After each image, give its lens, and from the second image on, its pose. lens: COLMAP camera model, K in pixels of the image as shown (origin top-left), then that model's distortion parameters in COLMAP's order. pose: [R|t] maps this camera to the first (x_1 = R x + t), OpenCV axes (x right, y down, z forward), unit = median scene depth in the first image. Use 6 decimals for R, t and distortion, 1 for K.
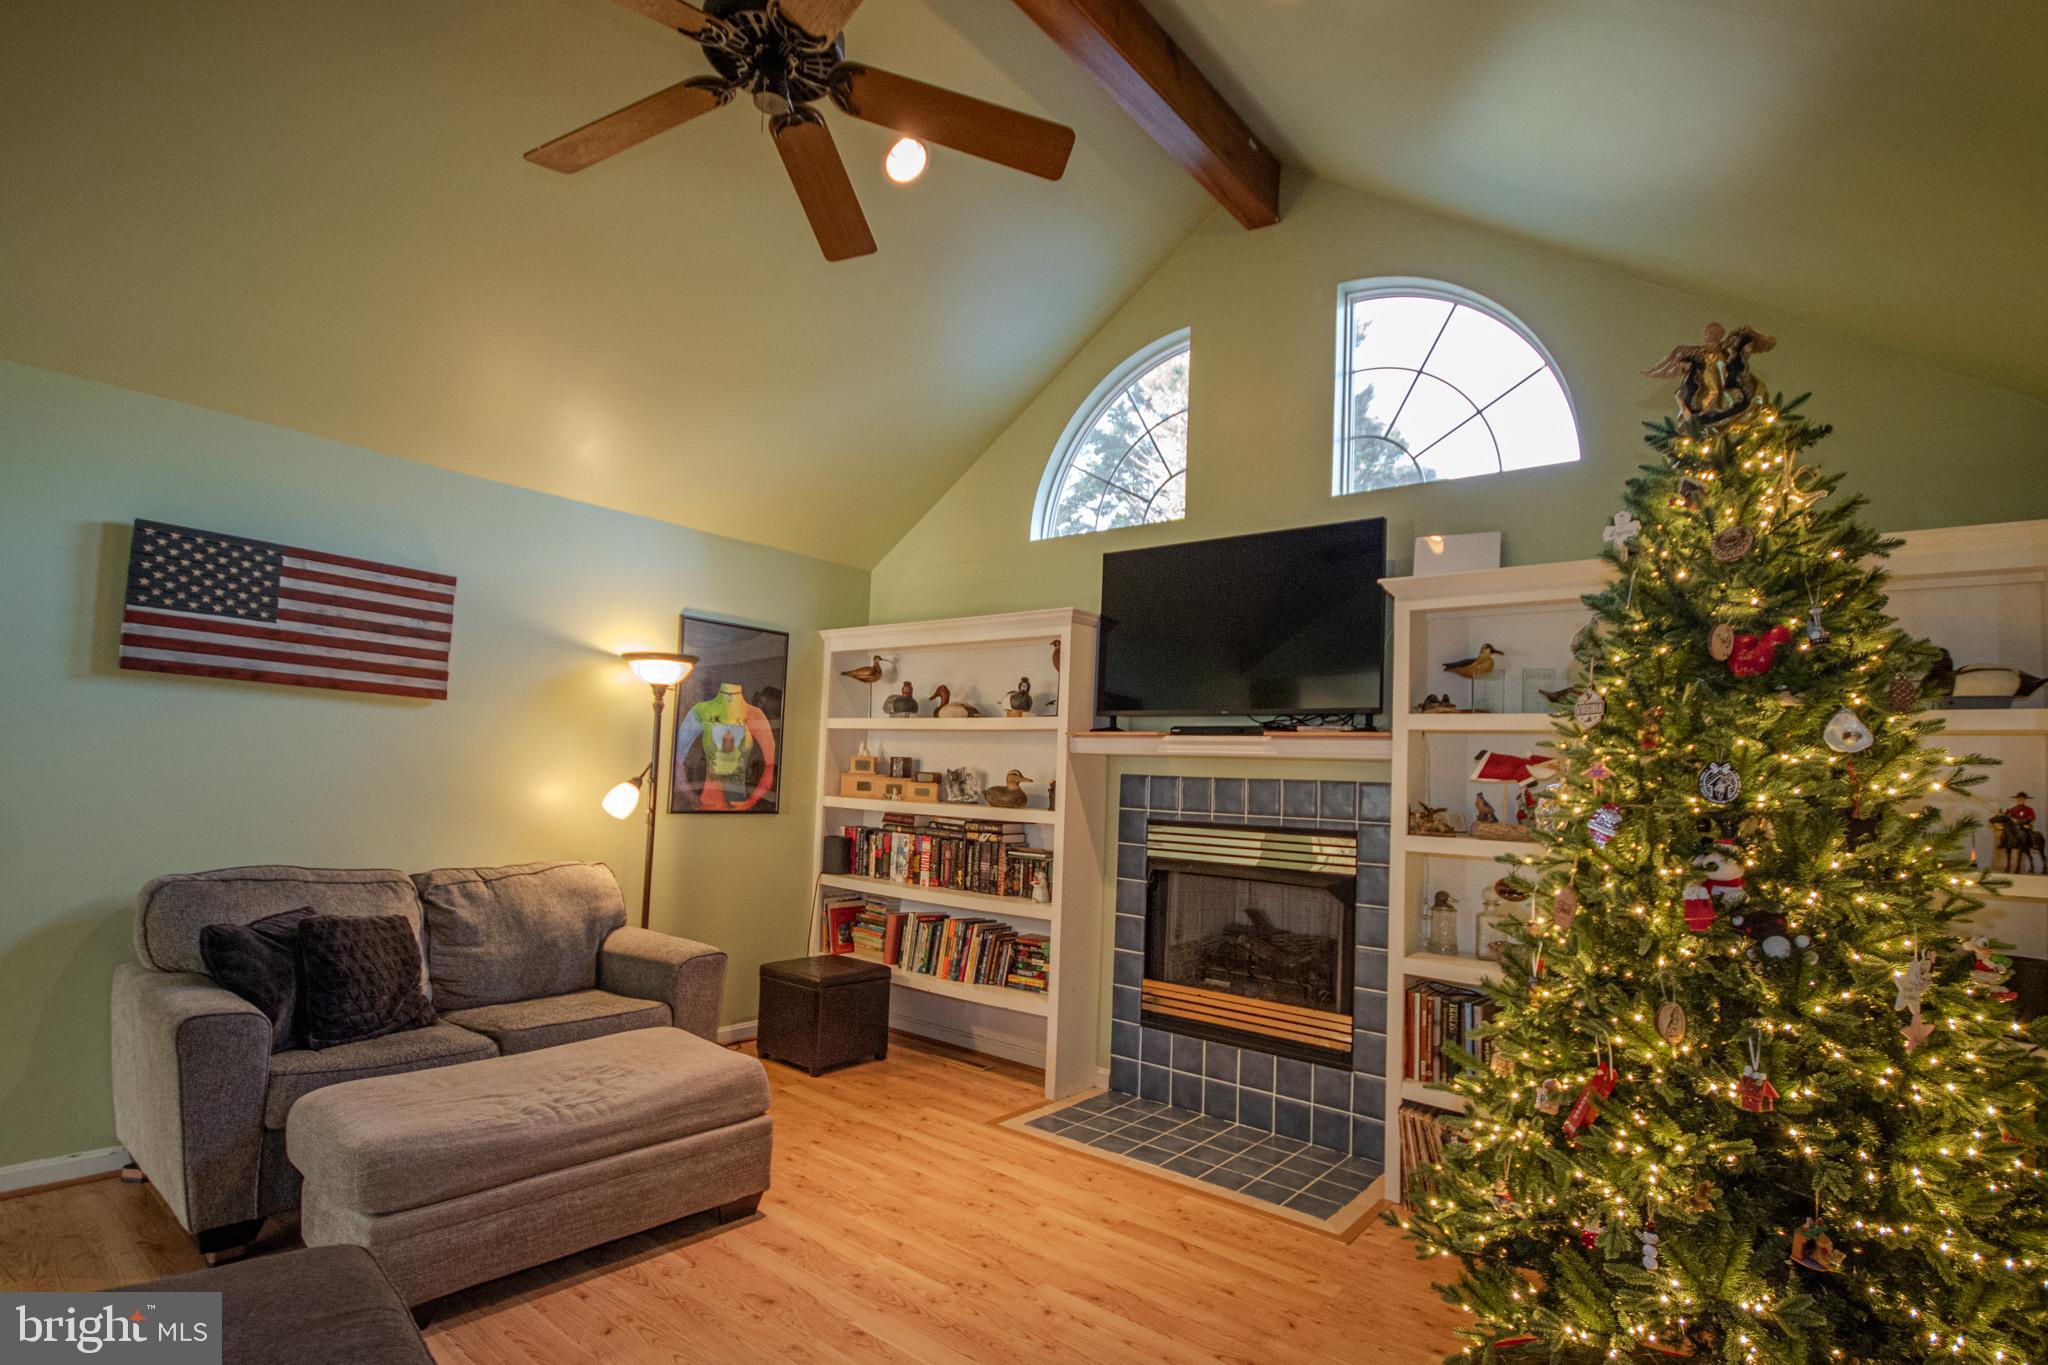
lens RADIAL K [[1003.8, 0, 1020.7], [0, 1003.8, 727.6], [0, 0, 1]] dist [-0.001063, 0.000058]
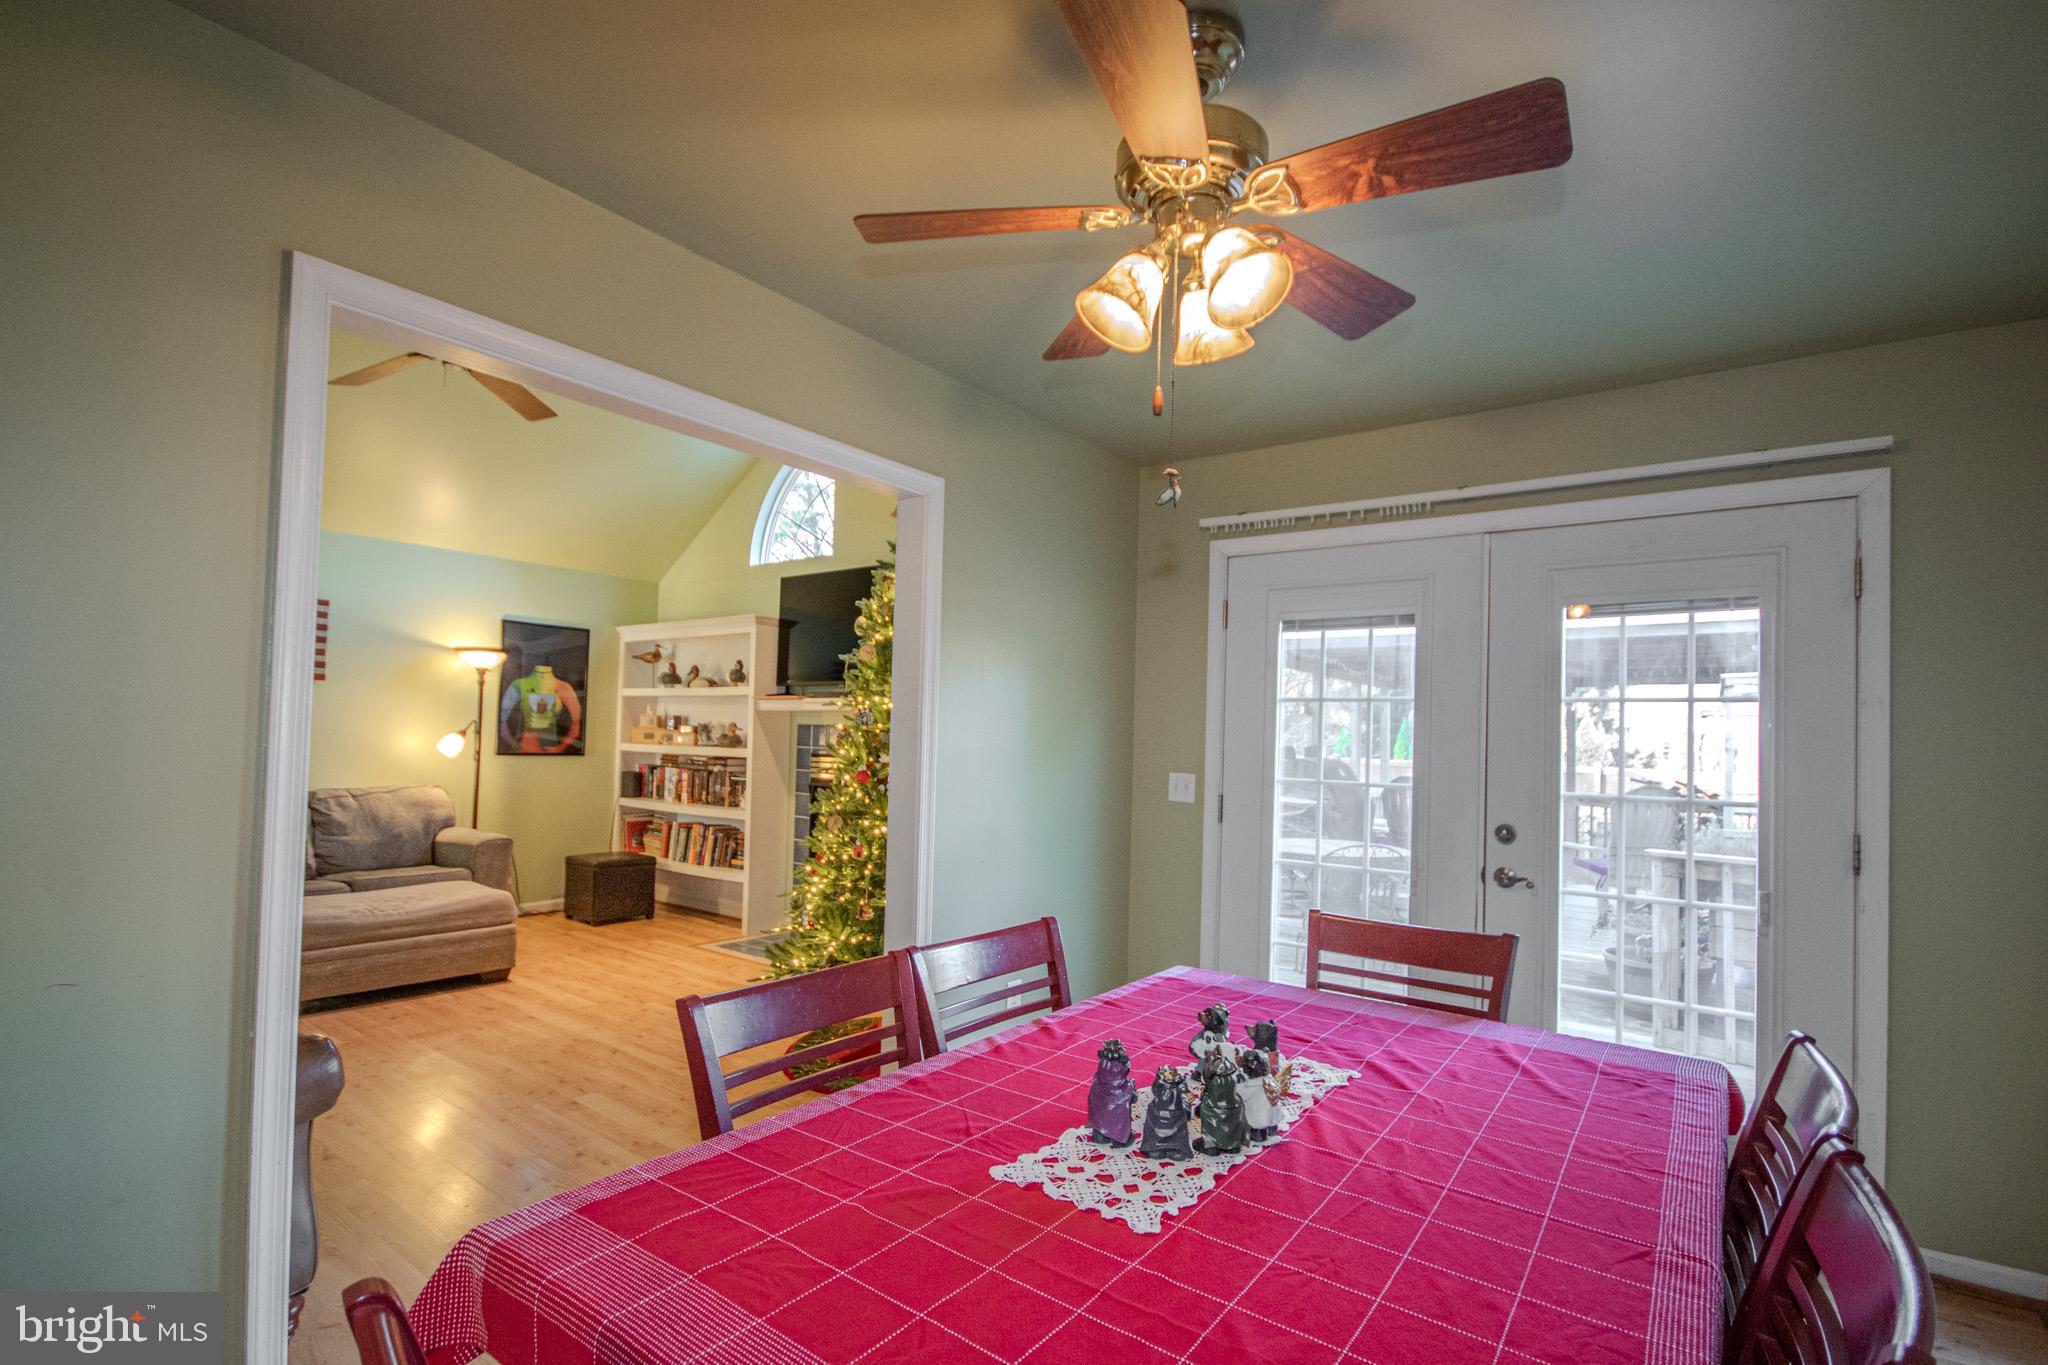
lens RADIAL K [[953.2, 0, 1025.8], [0, 953.2, 722.9], [0, 0, 1]] dist [0.002214, 0.000059]
pose [[0.999150, -0.013703, 0.038867, 0.369069], [0.012394, 0.999355, 0.033707, 0.000826], [-0.039303, -0.033197, 0.998676, -0.422628]]
